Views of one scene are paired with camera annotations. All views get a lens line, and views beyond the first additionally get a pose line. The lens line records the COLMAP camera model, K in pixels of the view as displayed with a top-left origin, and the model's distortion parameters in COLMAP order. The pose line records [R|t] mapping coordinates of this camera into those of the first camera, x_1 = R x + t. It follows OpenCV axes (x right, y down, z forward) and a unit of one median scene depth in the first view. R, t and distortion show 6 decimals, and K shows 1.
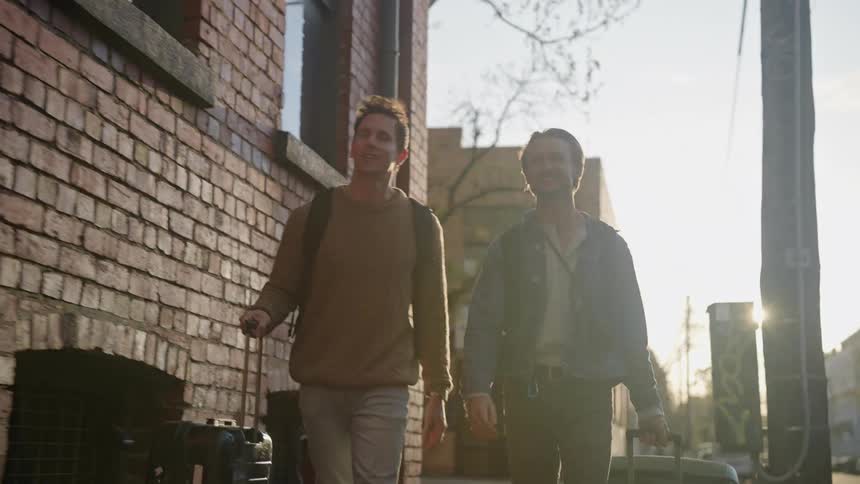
lens RADIAL K [[1018.2, 0, 430.0], [0, 1018.2, 242.0], [0, 0, 1]] dist [-0.129795, 0.544475]
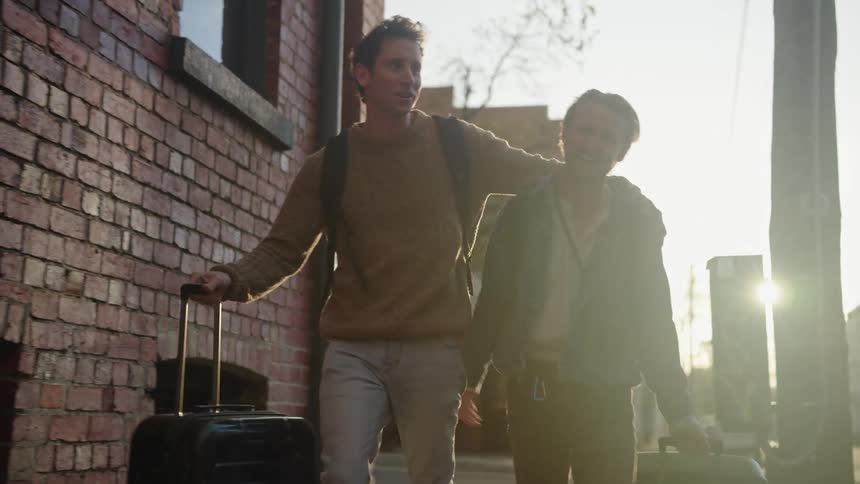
lens RADIAL K [[1018.2, 0, 430.0], [0, 1018.2, 242.0], [0, 0, 1]] dist [-0.129795, 0.544475]
pose [[0.999990, -0.000305, -0.004518, 0.063969], [0.000428, 0.999630, 0.027187, 0.035094], [0.004508, -0.027189, 0.999620, 0.213053]]
